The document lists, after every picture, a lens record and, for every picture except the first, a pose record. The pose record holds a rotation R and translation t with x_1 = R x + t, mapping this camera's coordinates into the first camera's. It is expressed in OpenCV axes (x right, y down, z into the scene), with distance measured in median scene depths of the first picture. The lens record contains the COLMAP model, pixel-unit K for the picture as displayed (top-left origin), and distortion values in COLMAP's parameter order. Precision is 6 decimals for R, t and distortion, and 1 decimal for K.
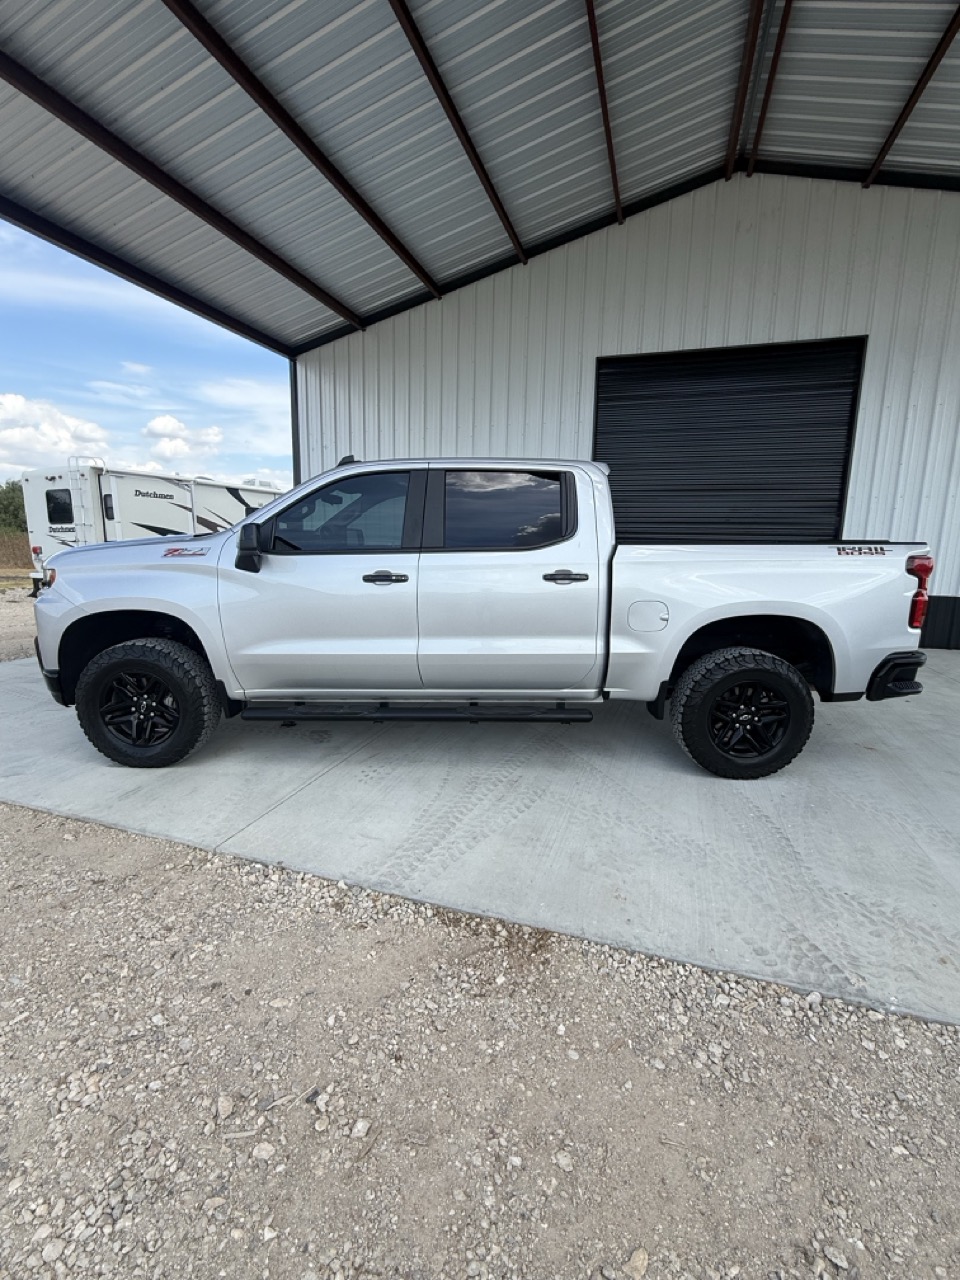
lens RADIAL K [[554.7, 0, 480.0], [0, 554.7, 640.0], [0, 0, 1]] dist [0.000152, 0.000194]
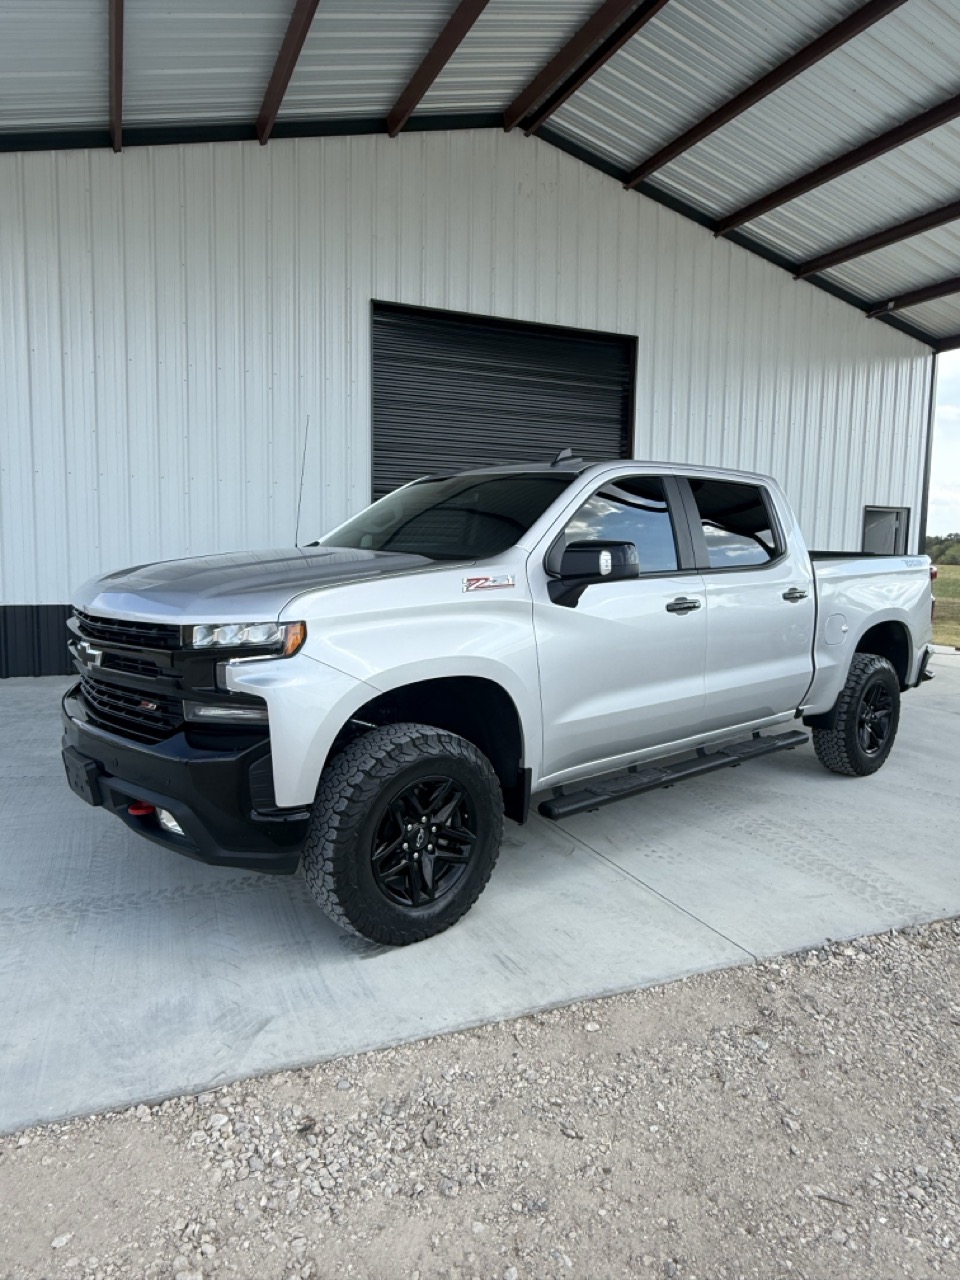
lens RADIAL K [[842.2, 0, 480.0], [0, 842.2, 640.0], [0, 0, 1]] dist [-0.003198, -0.001378]
pose [[0.745952, -0.079405, 0.661249, -1.165616], [0.113301, 0.993524, -0.008508, -0.081030], [-0.656292, 0.081267, 0.750118, 0.249029]]
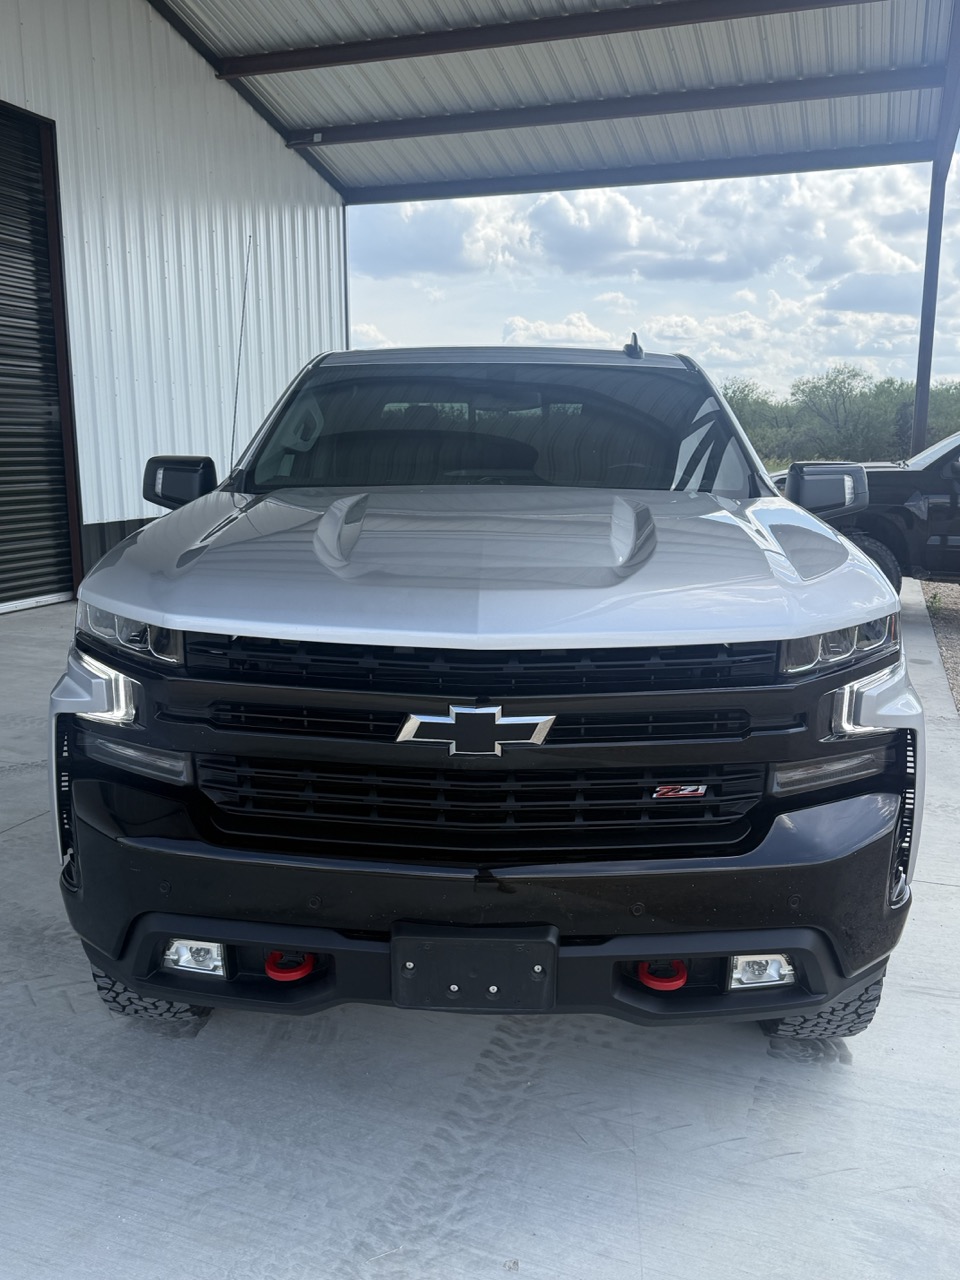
lens RADIAL K [[1106.6, 0, 480.0], [0, 1106.6, 640.0], [0, 0, 1]] dist [-0.009612, -0.000419]
pose [[0.014902, -0.197175, 0.980255, -1.455815], [0.170315, 0.966538, 0.191827, -0.284015], [-0.985277, 0.164093, 0.047985, 1.212937]]
